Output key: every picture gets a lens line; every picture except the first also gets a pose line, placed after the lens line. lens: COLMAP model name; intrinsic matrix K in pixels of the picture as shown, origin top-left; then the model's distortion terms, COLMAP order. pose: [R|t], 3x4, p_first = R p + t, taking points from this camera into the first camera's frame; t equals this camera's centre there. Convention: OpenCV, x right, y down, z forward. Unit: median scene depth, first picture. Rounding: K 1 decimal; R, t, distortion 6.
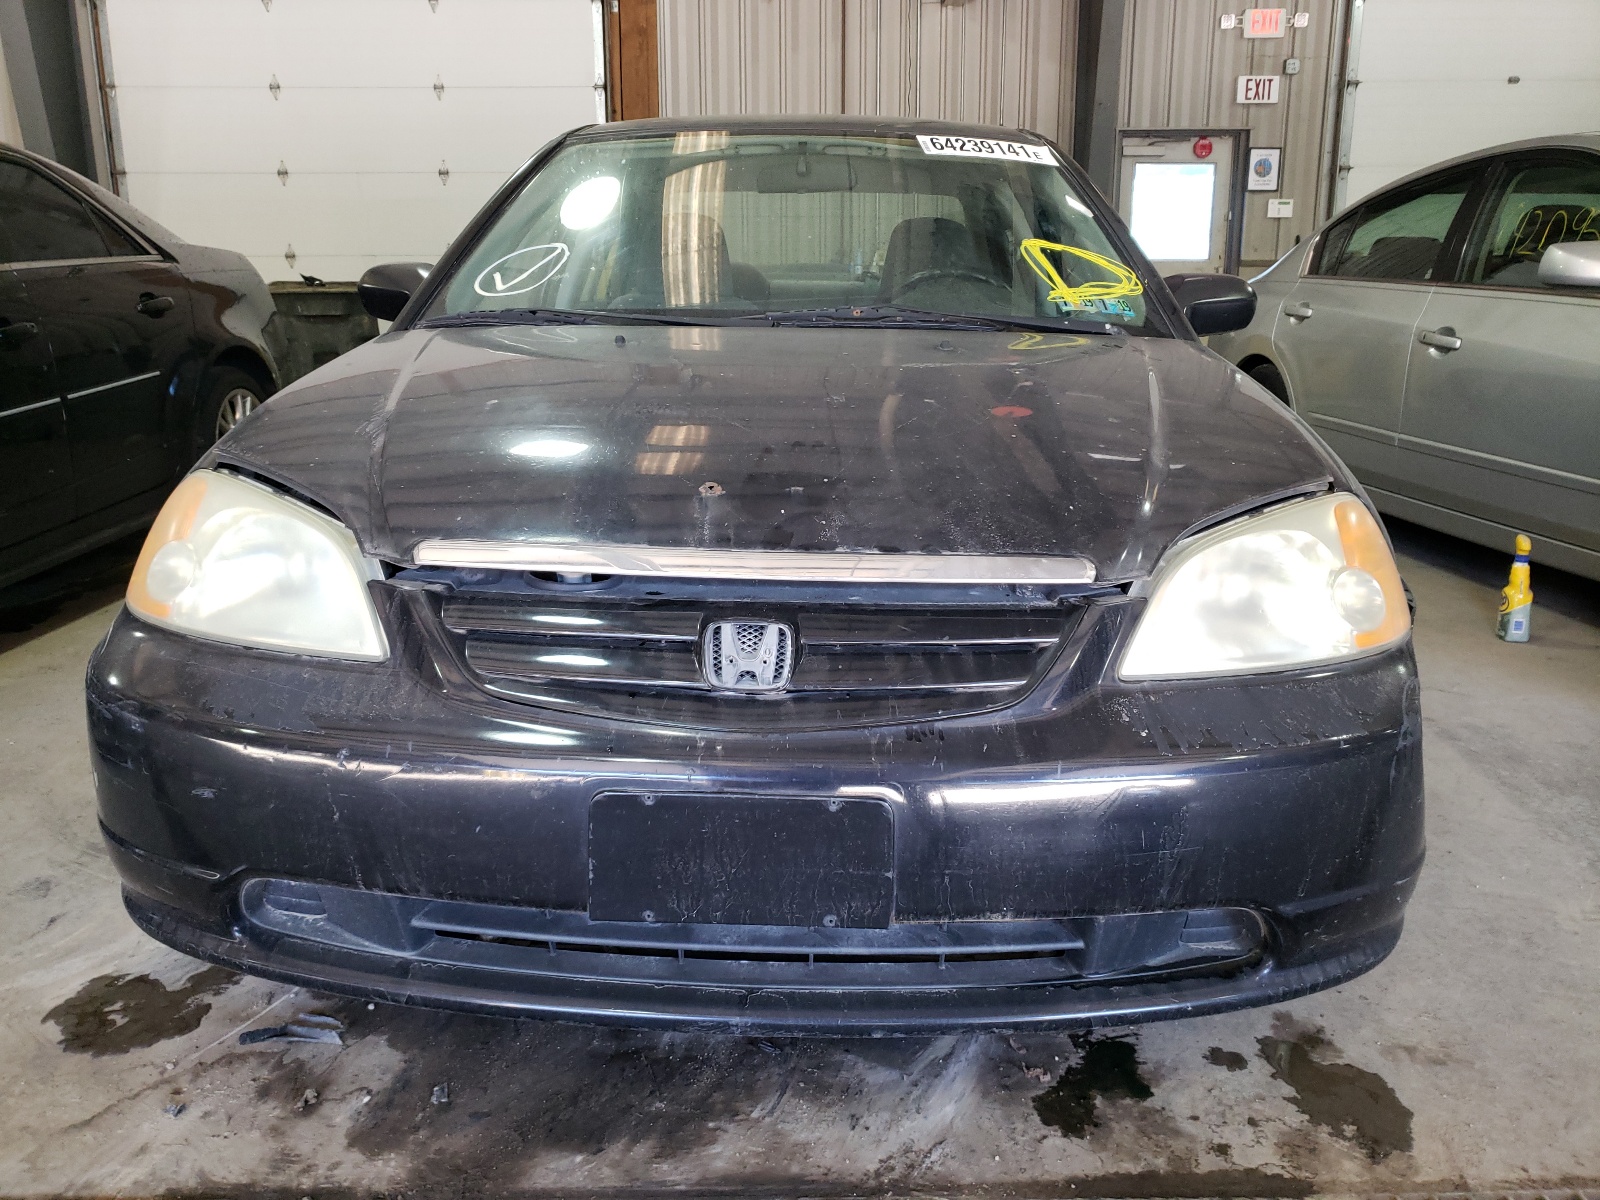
lens RADIAL K [[1278.6, 0, 800.0], [0, 1278.6, 600.0], [0, 0, 1]] dist [0.003430, 0.013372]
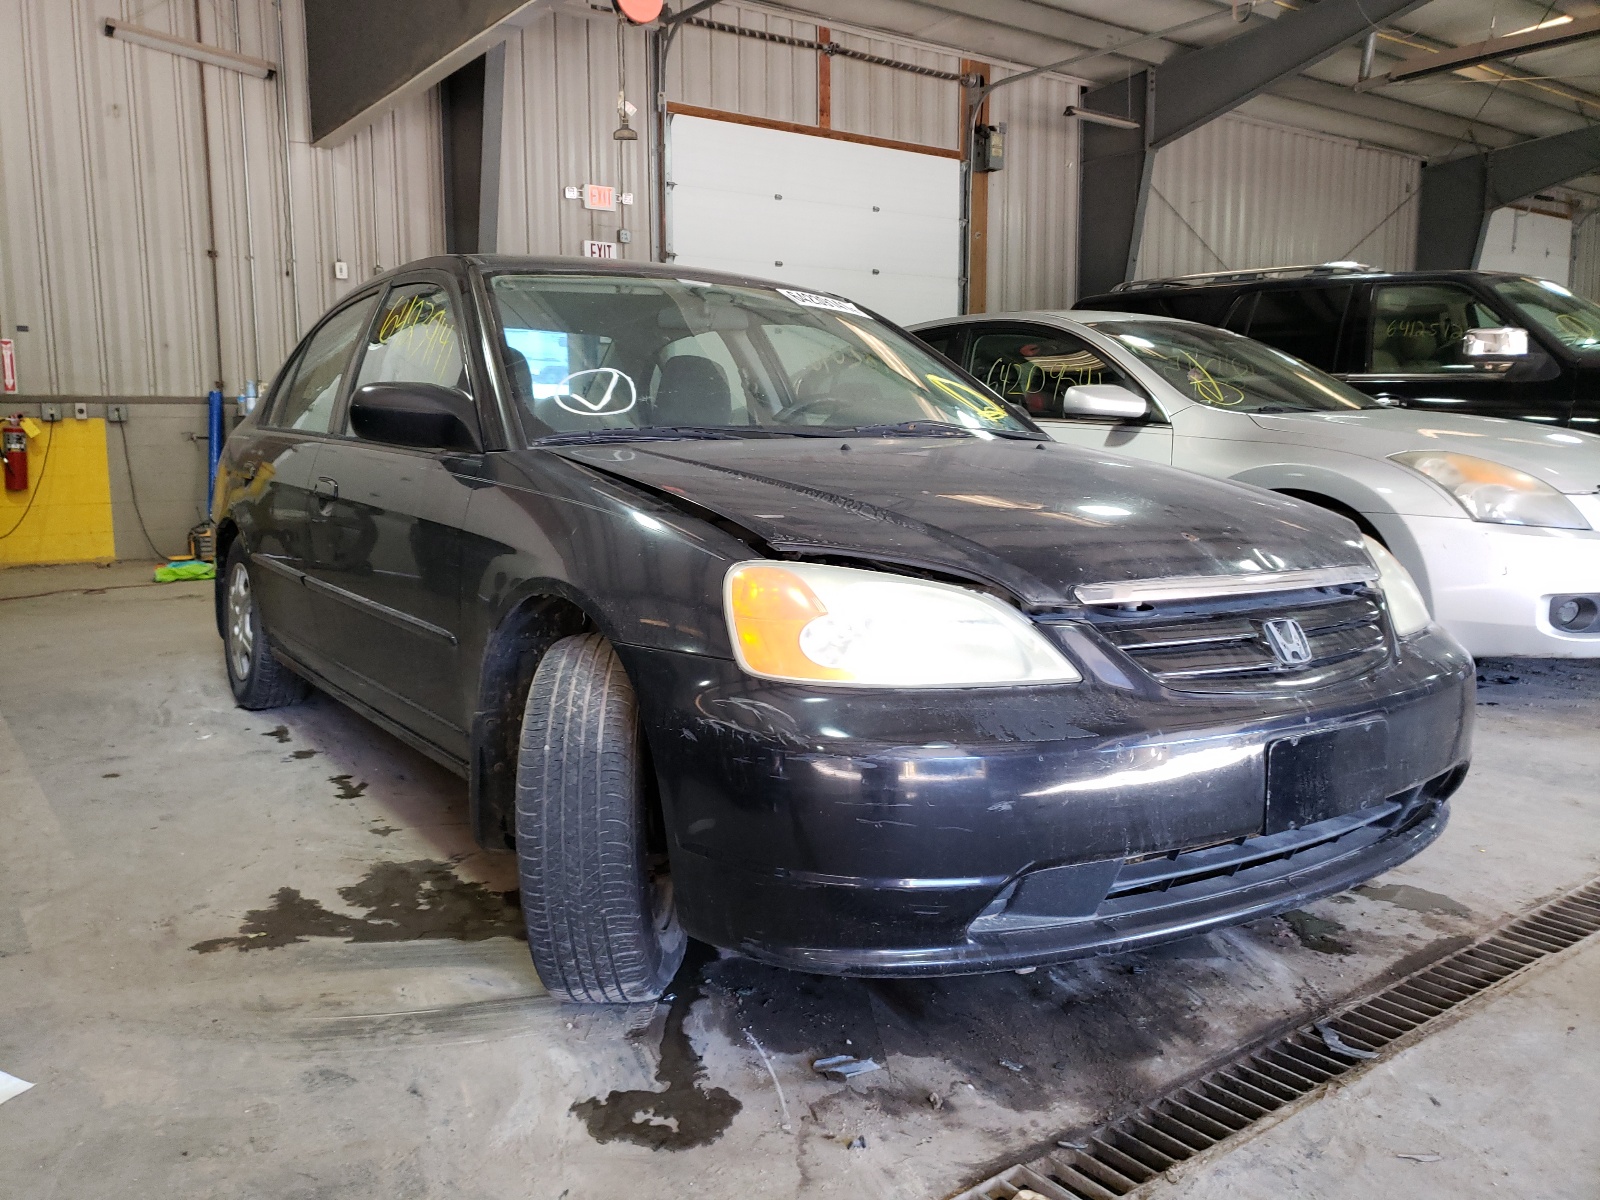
lens RADIAL K [[1278.6, 0, 800.0], [0, 1278.6, 600.0], [0, 0, 1]] dist [0.003430, 0.013372]
pose [[0.802546, -0.081375, 0.591015, -1.108019], [0.143243, 0.987958, -0.058483, 0.001269], [-0.579139, 0.131594, 0.804538, 0.100377]]
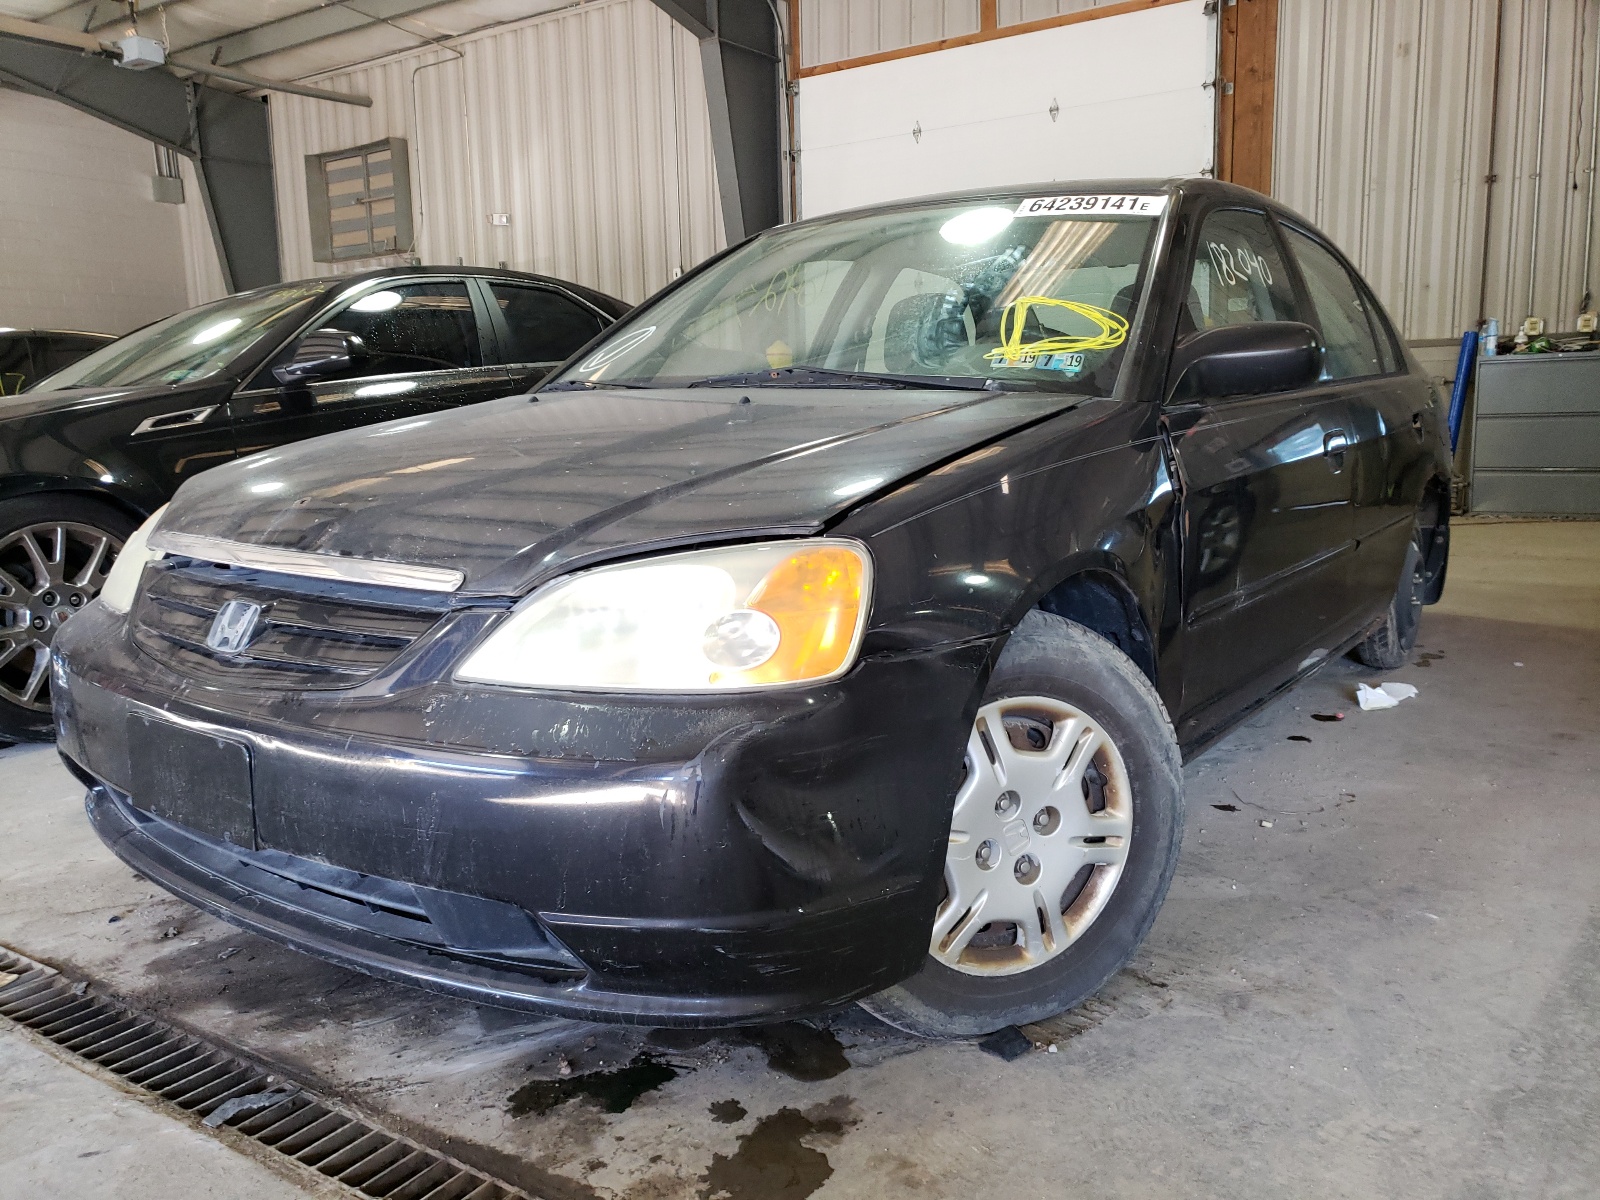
lens RADIAL K [[1273.3, 0, 777.5], [0, 1273.3, 621.4], [0, 0, 1]] dist [0.007307, 0.014438]
pose [[0.815454, 0.080405, -0.573210, 0.931232], [-0.112725, 0.993404, -0.021018, 0.003359], [0.567739, 0.081755, 0.819139, 0.201812]]
